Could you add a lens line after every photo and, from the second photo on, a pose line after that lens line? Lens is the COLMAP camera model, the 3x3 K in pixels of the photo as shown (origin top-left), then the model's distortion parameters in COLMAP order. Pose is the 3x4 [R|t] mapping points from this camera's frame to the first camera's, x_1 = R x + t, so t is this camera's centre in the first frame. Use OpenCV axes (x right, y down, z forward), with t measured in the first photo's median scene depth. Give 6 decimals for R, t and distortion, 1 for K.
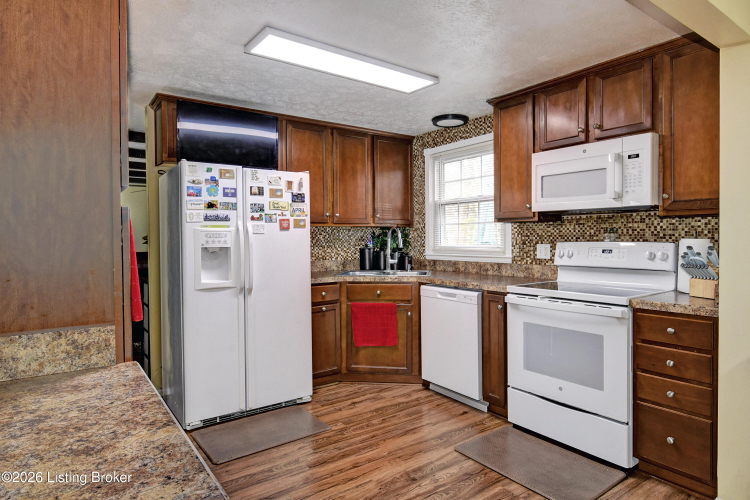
lens RADIAL K [[436.9, 0, 373.3], [0, 436.9, 242.1], [0, 0, 1]] dist [-0.004794, -0.002873]
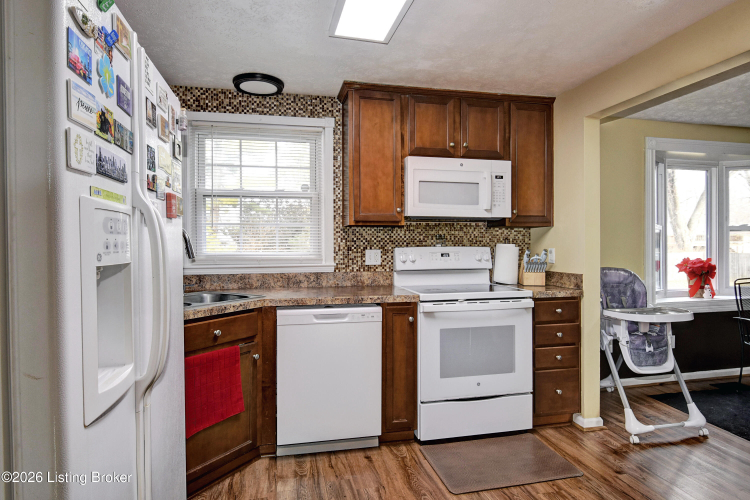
lens RADIAL K [[436.9, 0, 373.3], [0, 436.9, 242.1], [0, 0, 1]] dist [-0.004794, -0.002873]
pose [[0.385818, 0.009925, 0.922522, -0.547188], [0.008498, 0.999861, -0.014311, 0.001833], [-0.922536, 0.013361, 0.385680, 0.684560]]
